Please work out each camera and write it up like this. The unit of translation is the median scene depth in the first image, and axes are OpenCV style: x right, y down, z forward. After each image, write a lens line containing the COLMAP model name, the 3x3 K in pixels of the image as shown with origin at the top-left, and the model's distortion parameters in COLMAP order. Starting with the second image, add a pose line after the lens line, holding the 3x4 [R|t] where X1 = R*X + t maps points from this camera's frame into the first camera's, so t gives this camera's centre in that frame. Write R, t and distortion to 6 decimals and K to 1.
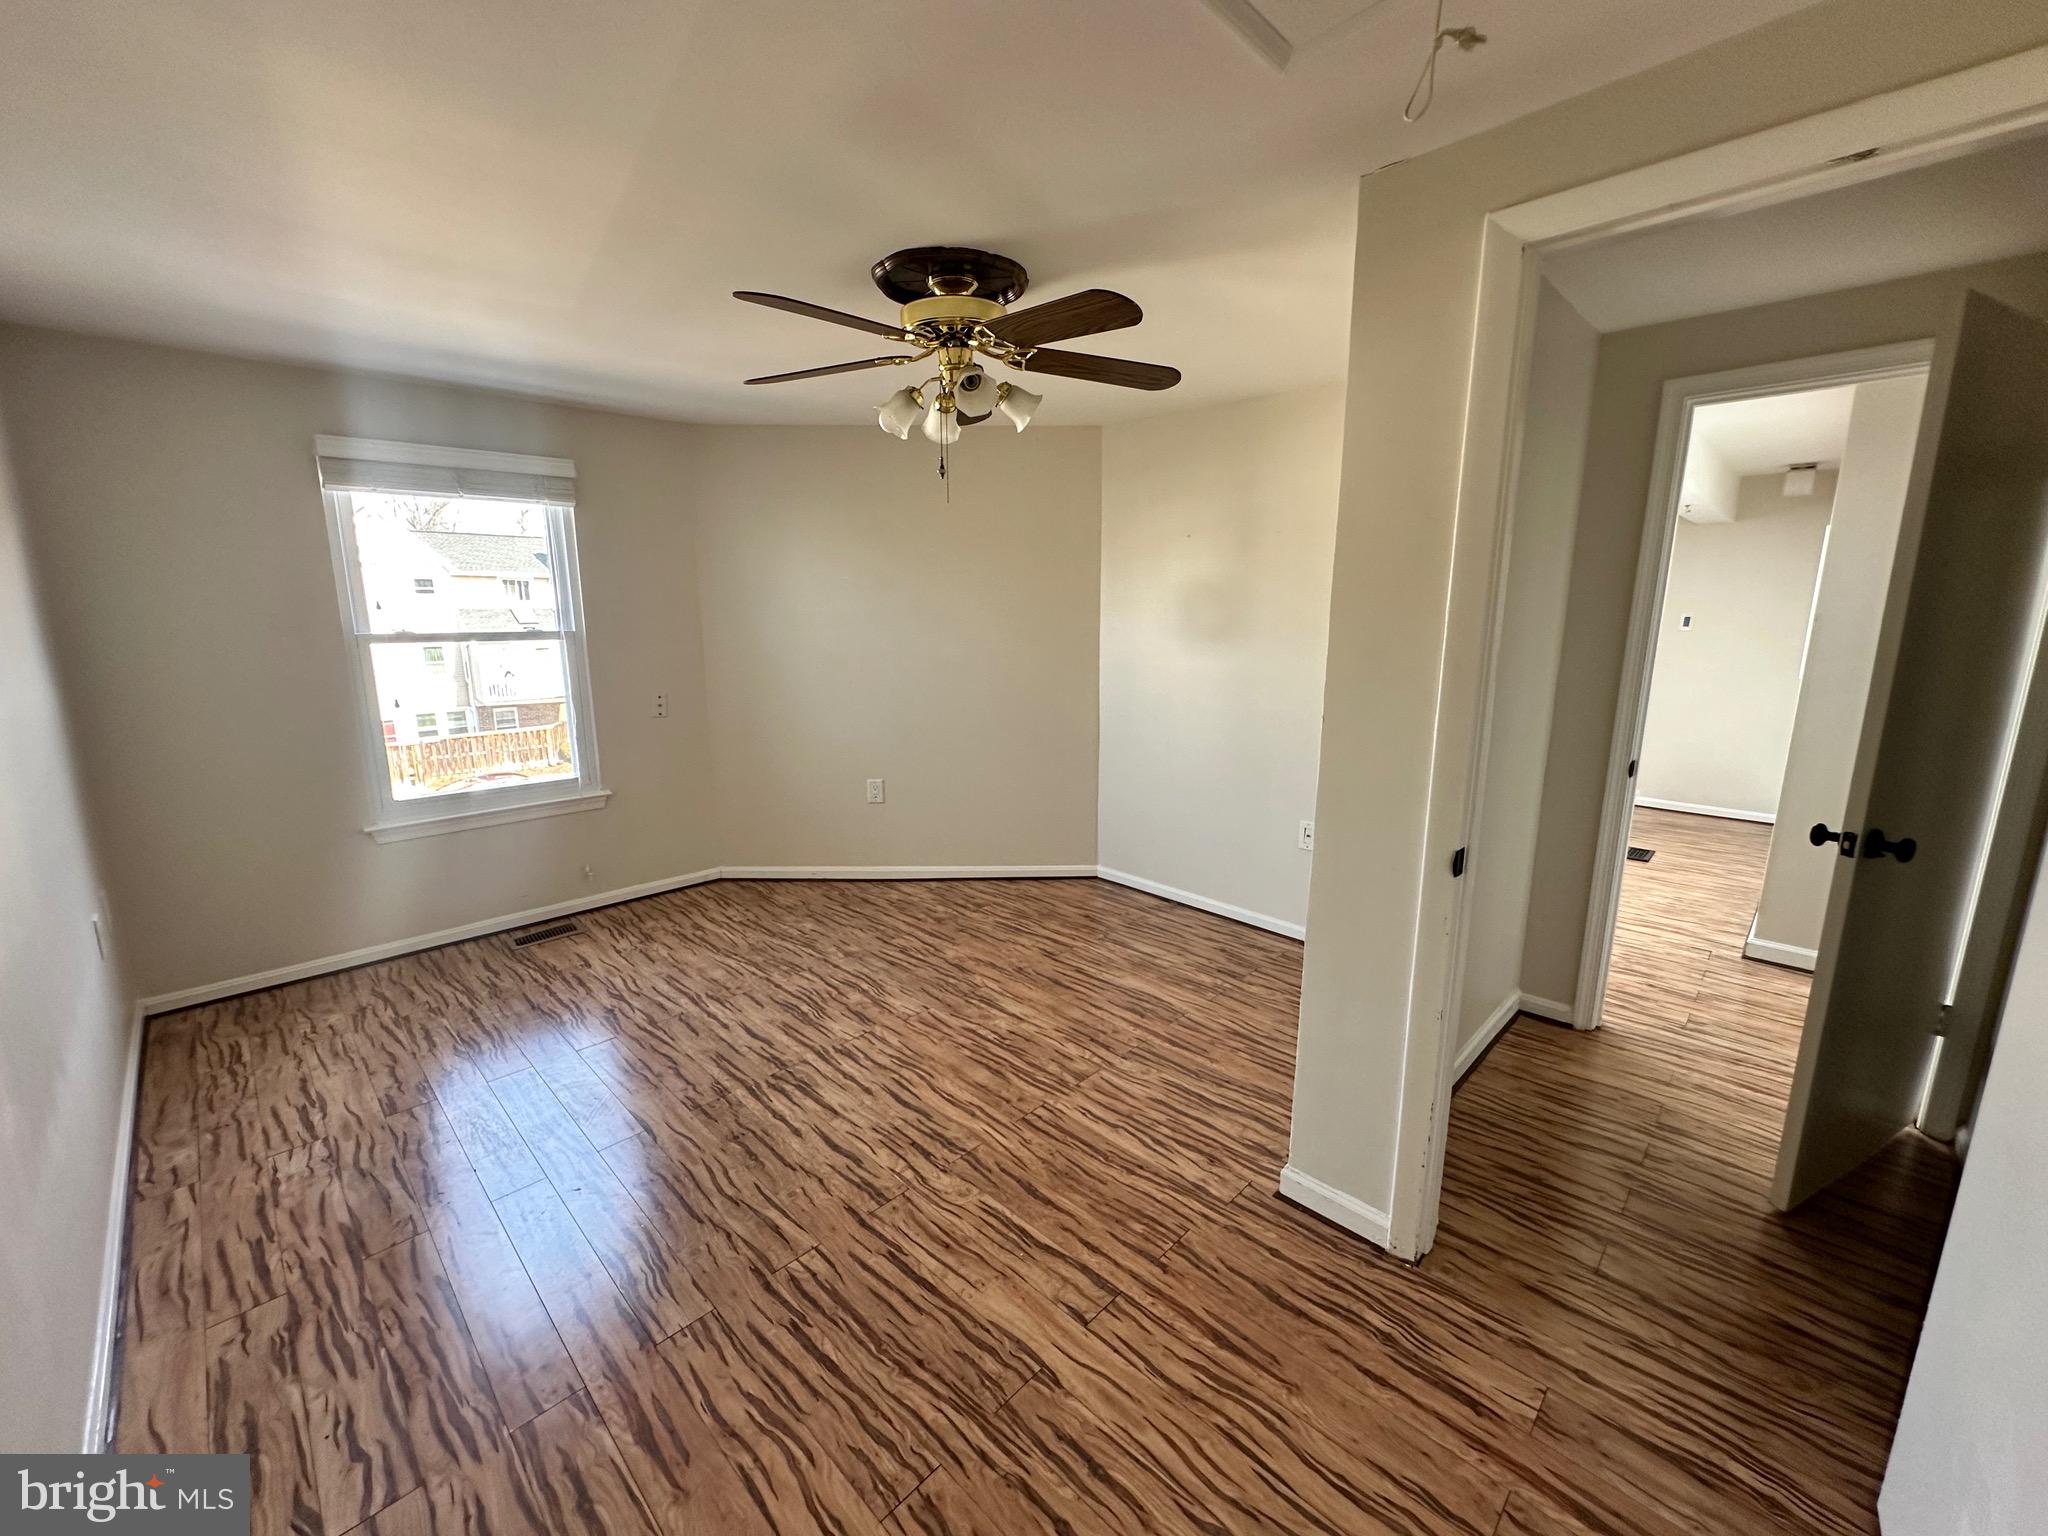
lens RADIAL K [[815.2, 0, 1028.4], [0, 815.2, 768.9], [0, 0, 1]] dist [-0.002644, 0.000740]
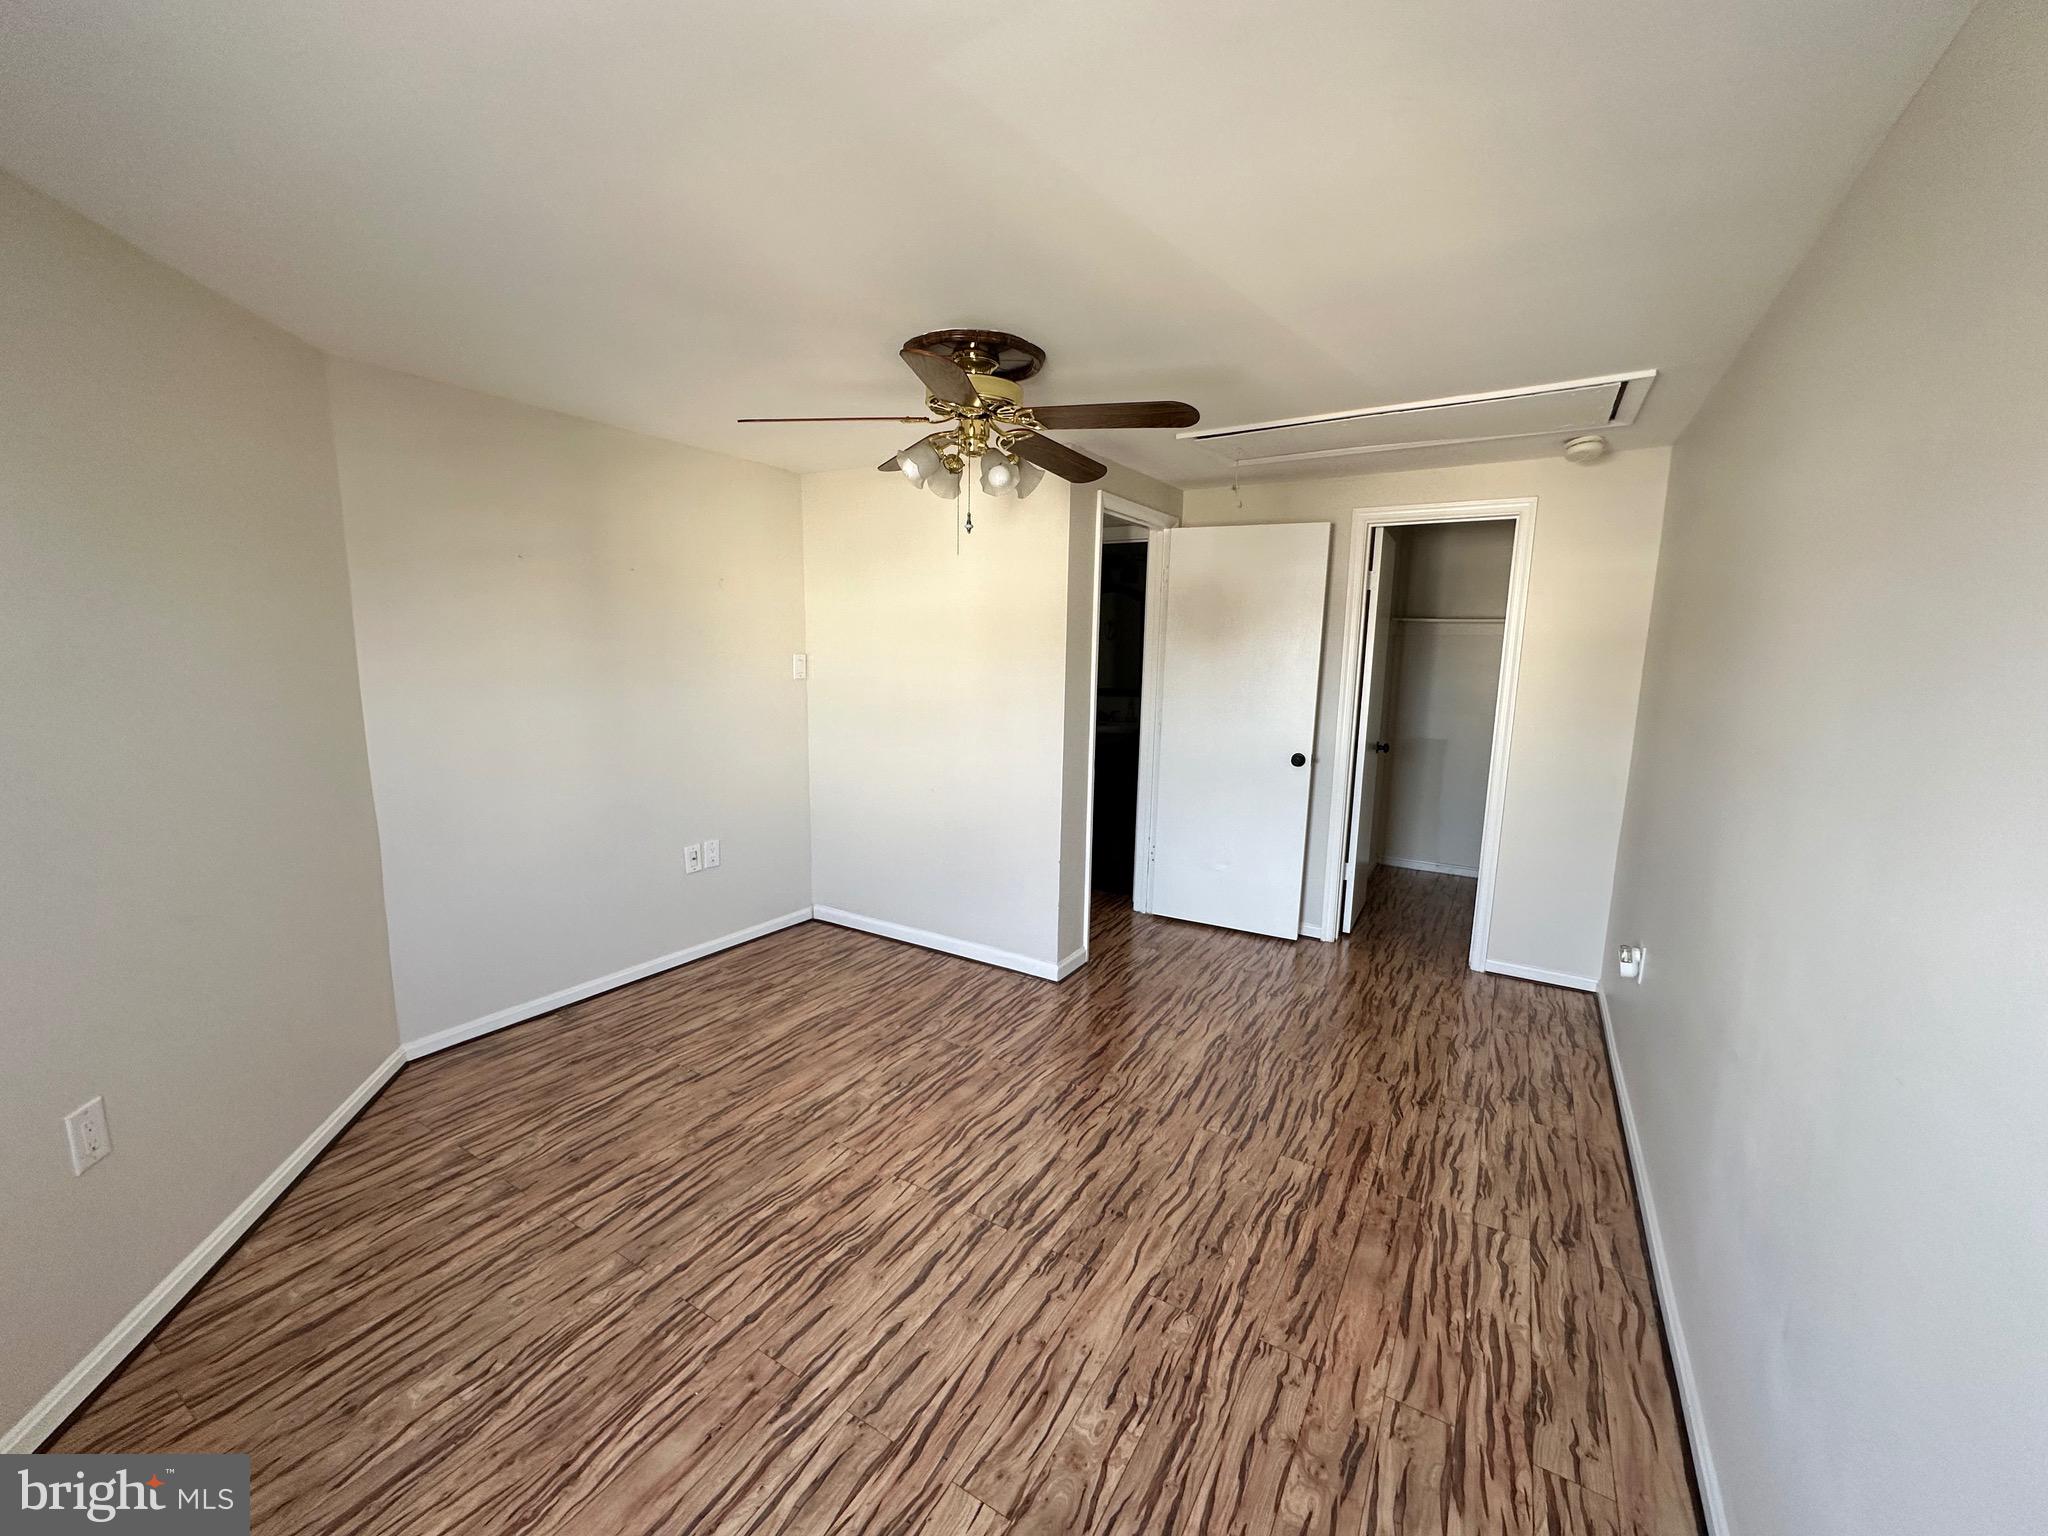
lens RADIAL K [[815.2, 0, 1018.4], [0, 815.2, 764.9], [0, 0, 1]] dist [-0.002644, 0.000740]
pose [[-0.221649, -0.148134, 0.963809, -1.012313], [0.175432, 0.966209, 0.188847, -0.217771], [-0.959216, 0.210940, -0.188172, 1.024233]]
